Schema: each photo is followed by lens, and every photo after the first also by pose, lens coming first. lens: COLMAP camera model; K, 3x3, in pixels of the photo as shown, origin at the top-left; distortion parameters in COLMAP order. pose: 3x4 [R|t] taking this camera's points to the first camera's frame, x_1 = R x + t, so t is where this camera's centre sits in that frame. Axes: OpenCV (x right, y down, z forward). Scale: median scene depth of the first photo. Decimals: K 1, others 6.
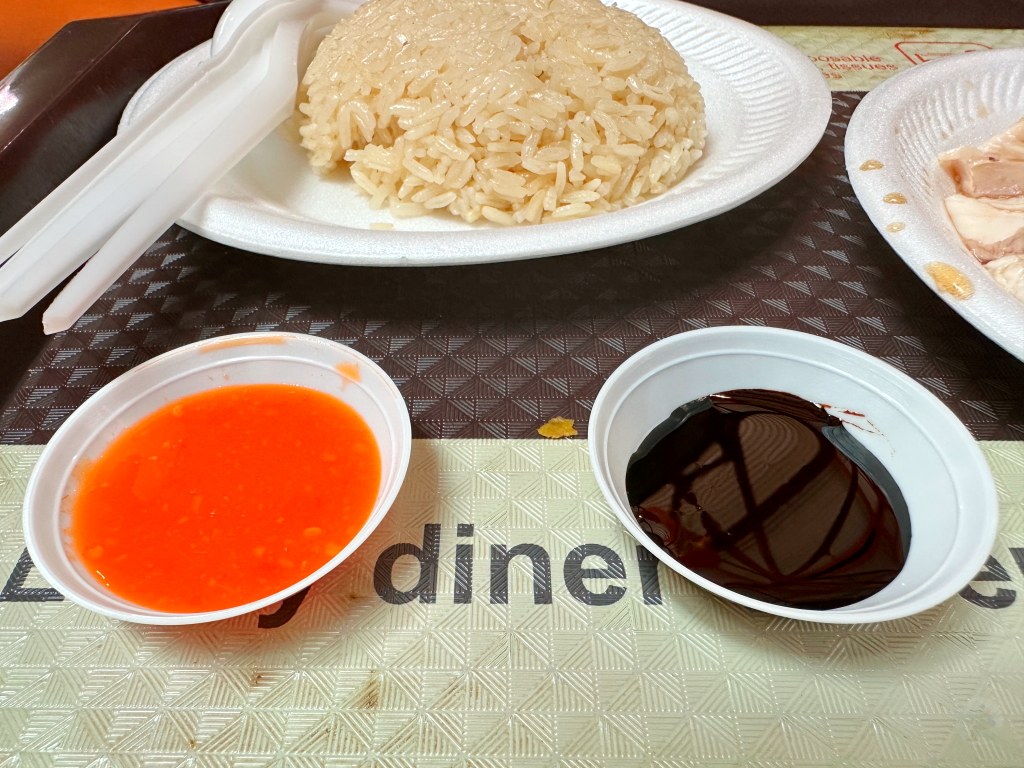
lens RADIAL K [[750.1, 0, 511.7], [0, 750.1, 426.2], [0, 0, 1]] dist [-0.034134, 0.000965]
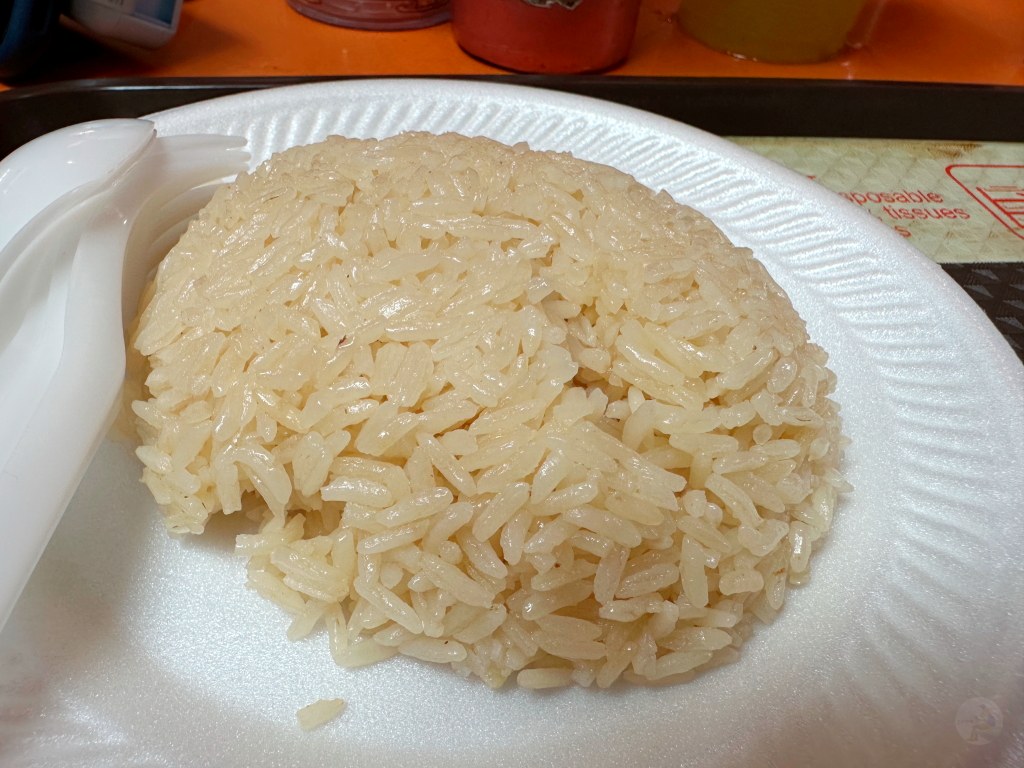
lens RADIAL K [[750.1, 0, 511.7], [0, 750.1, 426.2], [0, 0, 1]] dist [-0.034134, 0.000965]
pose [[0.984399, -0.056239, 0.166720, -0.111046], [0.050400, 0.997965, 0.039055, -0.444751], [-0.168577, -0.030043, 0.985231, 0.444787]]
